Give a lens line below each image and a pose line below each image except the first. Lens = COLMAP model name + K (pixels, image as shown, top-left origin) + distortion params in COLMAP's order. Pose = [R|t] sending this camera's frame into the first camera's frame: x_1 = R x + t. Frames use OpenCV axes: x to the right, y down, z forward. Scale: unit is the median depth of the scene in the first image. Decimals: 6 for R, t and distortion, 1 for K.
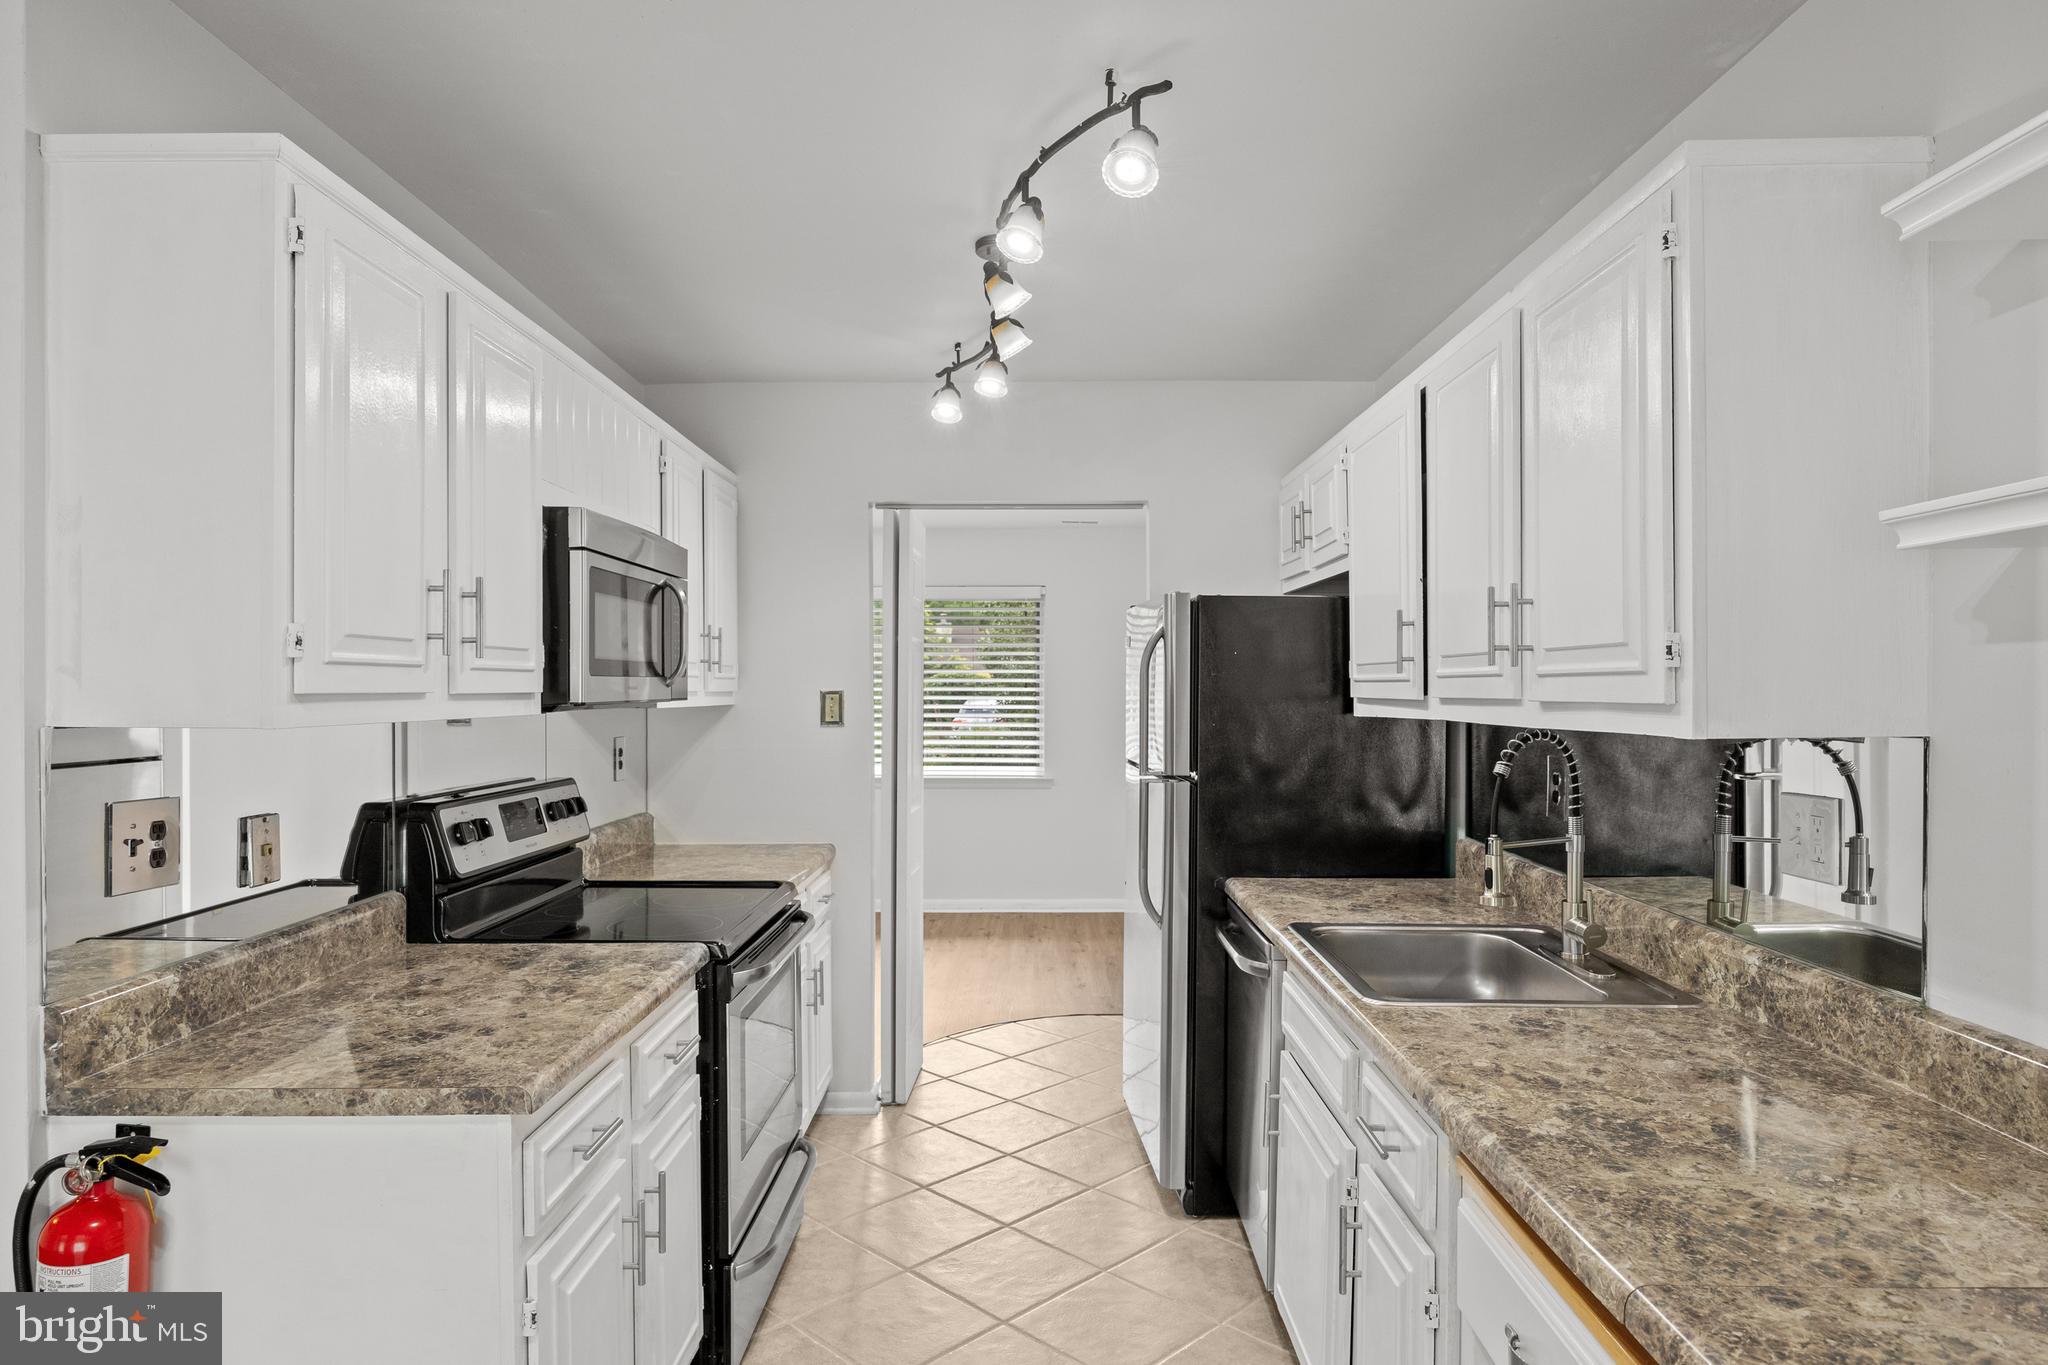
lens RADIAL K [[1197.0, 0, 1005.9], [0, 1197.0, 692.8], [0, 0, 1]] dist [-0.005258, 0.001248]
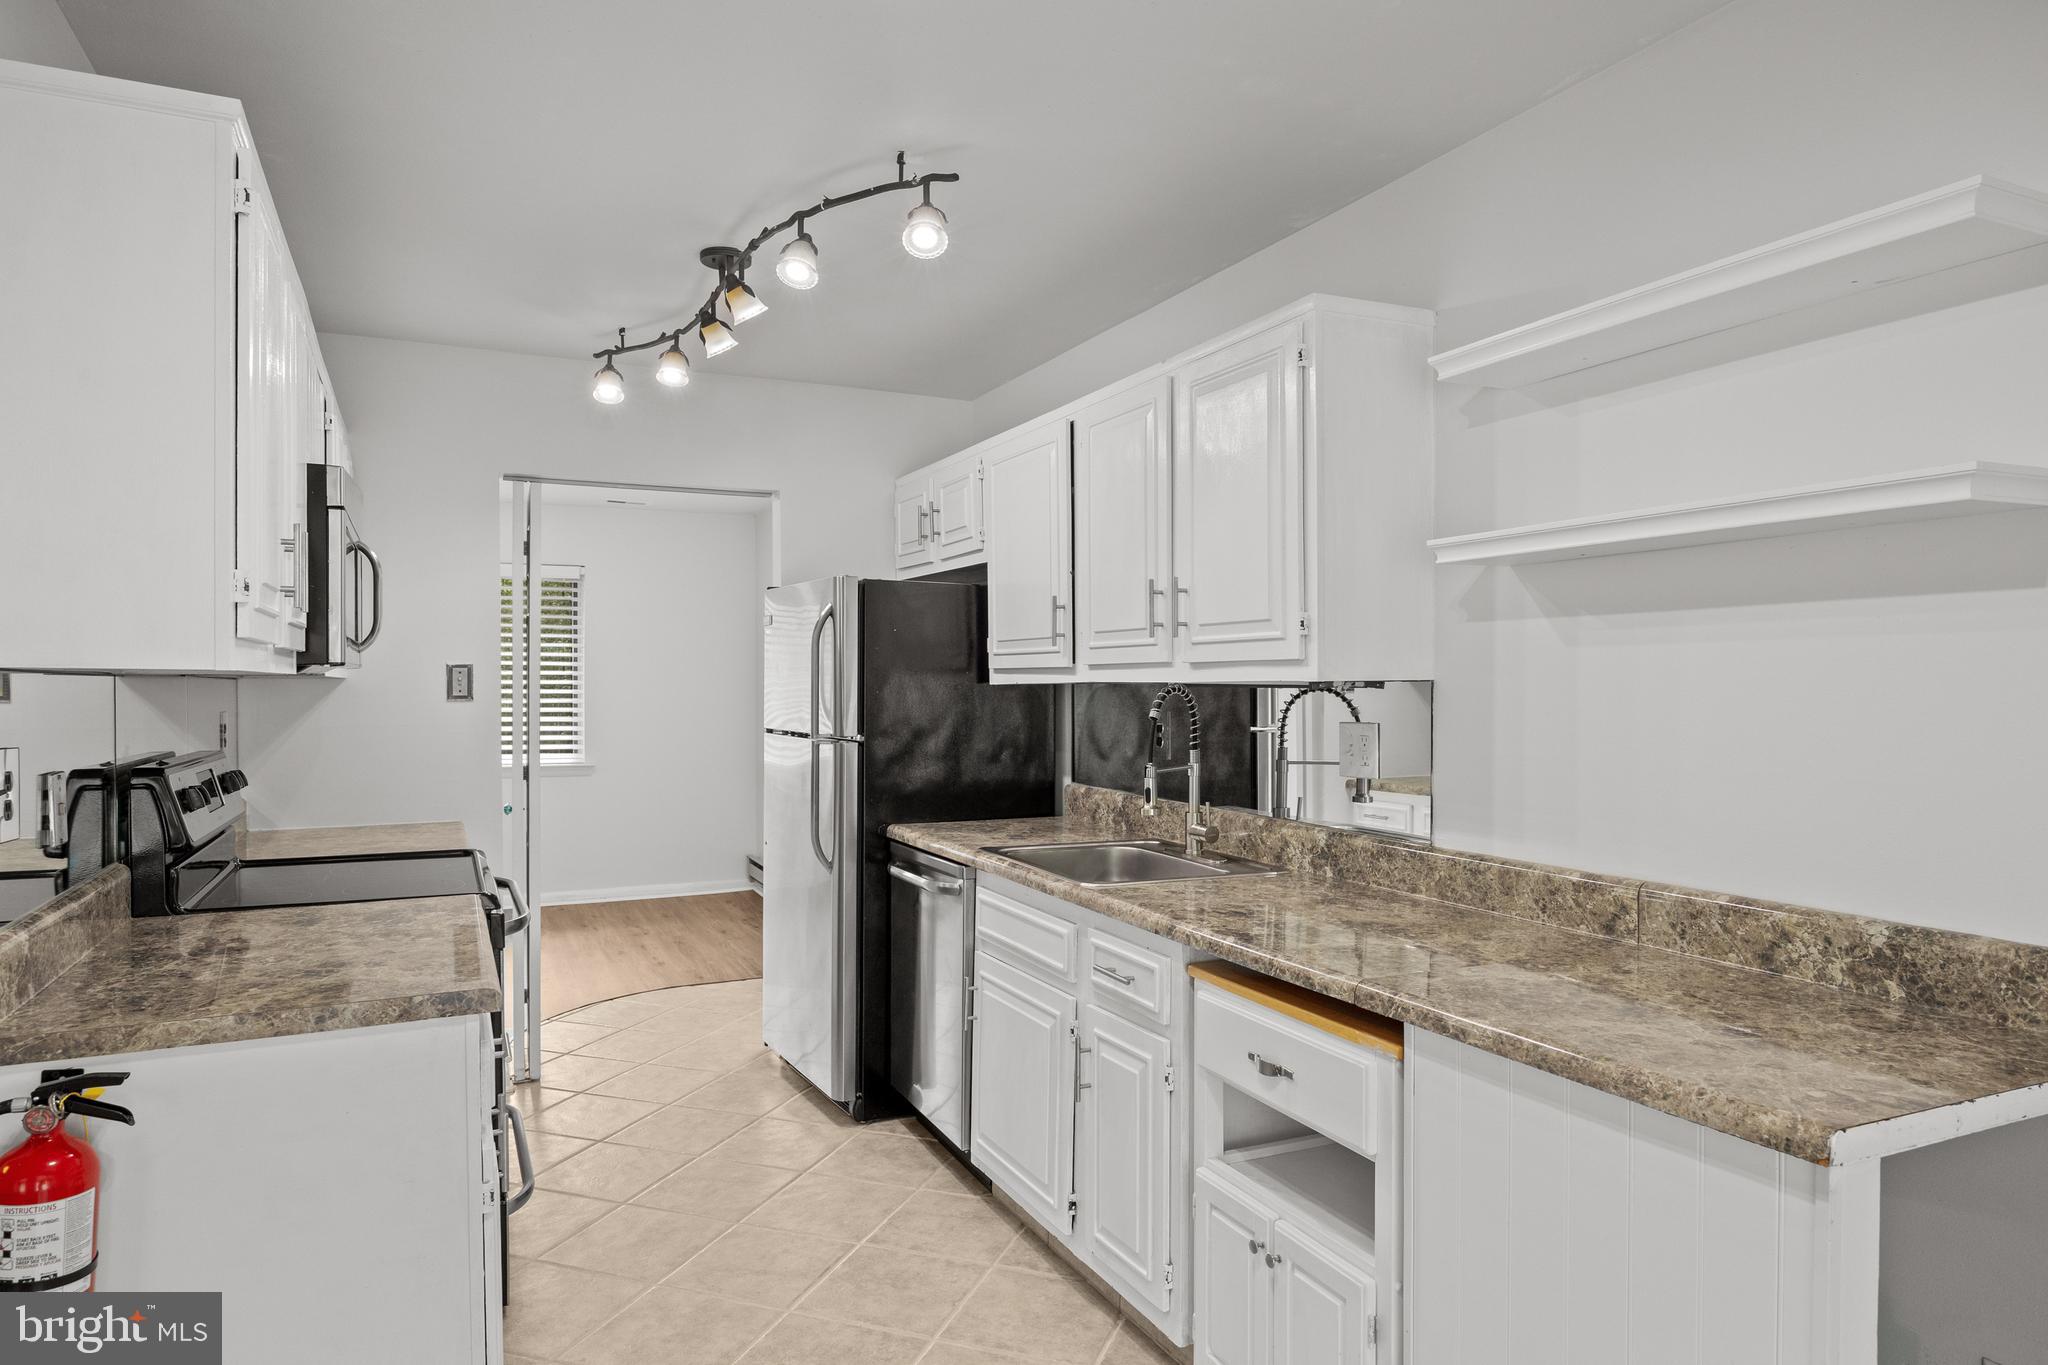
lens RADIAL K [[1250.6, 0, 1004.8], [0, 1250.6, 687.6], [0, 0, 1]] dist [-0.004166, 0.000778]
pose [[0.901615, -0.000415, 0.432538, -0.338053], [0.000609, 1.000000, -0.000309, 0.032643], [-0.432538, 0.000542, 0.901615, -0.194686]]
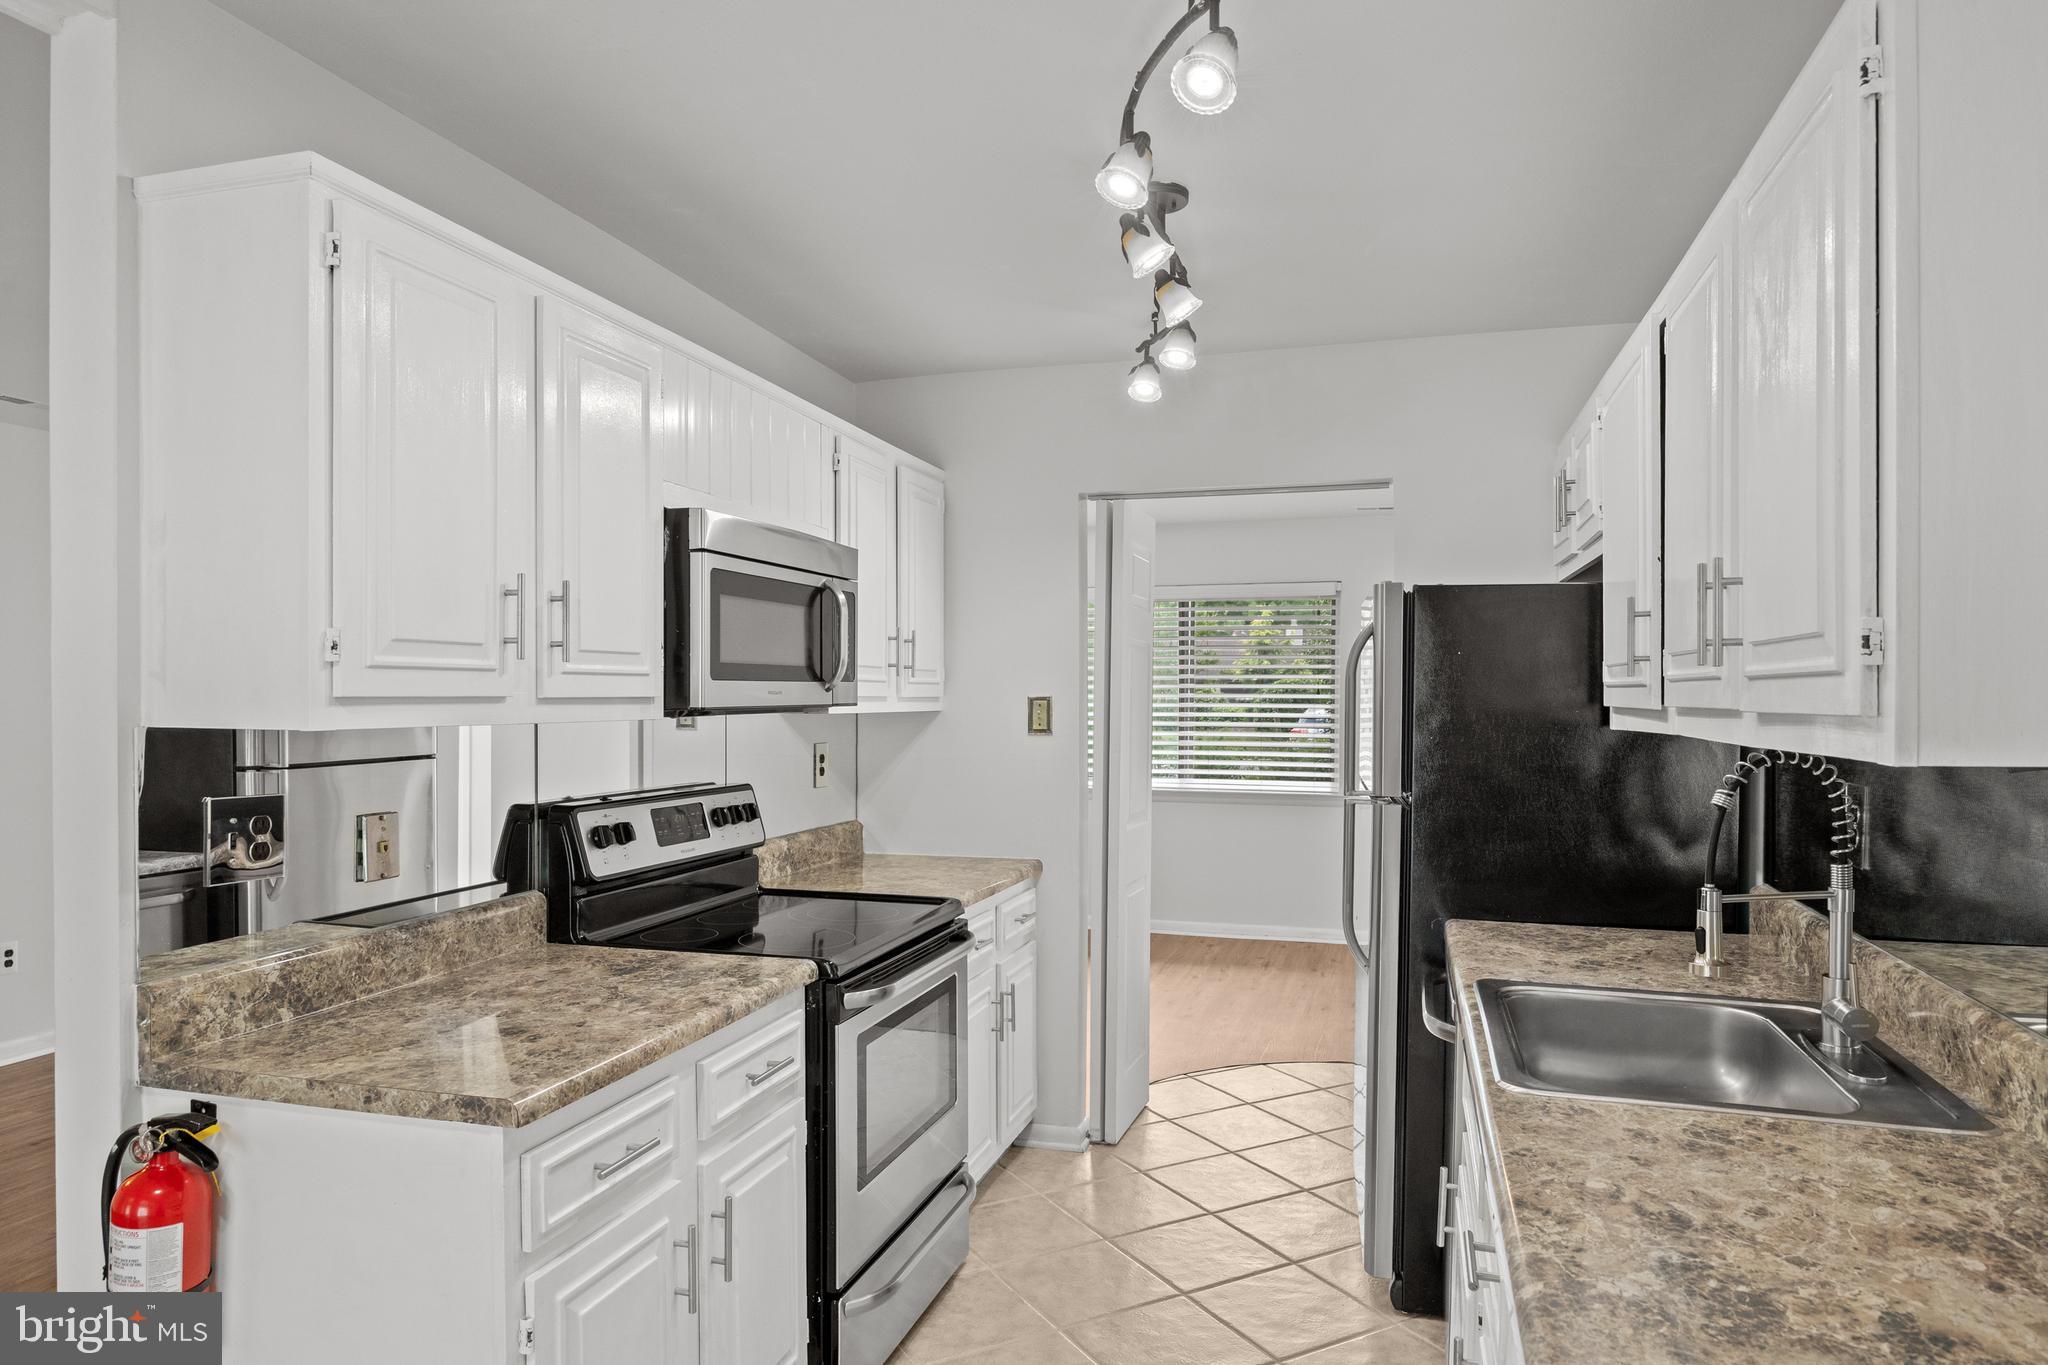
lens RADIAL K [[1250.6, 0, 1008.6], [0, 1250.6, 708.6], [0, 0, 1]] dist [-0.004166, 0.000778]
pose [[0.960493, 0.005510, -0.278250, 0.190079], [-0.003508, 0.999964, 0.007694, 0.000366], [0.278282, -0.006414, 0.960478, 0.094732]]
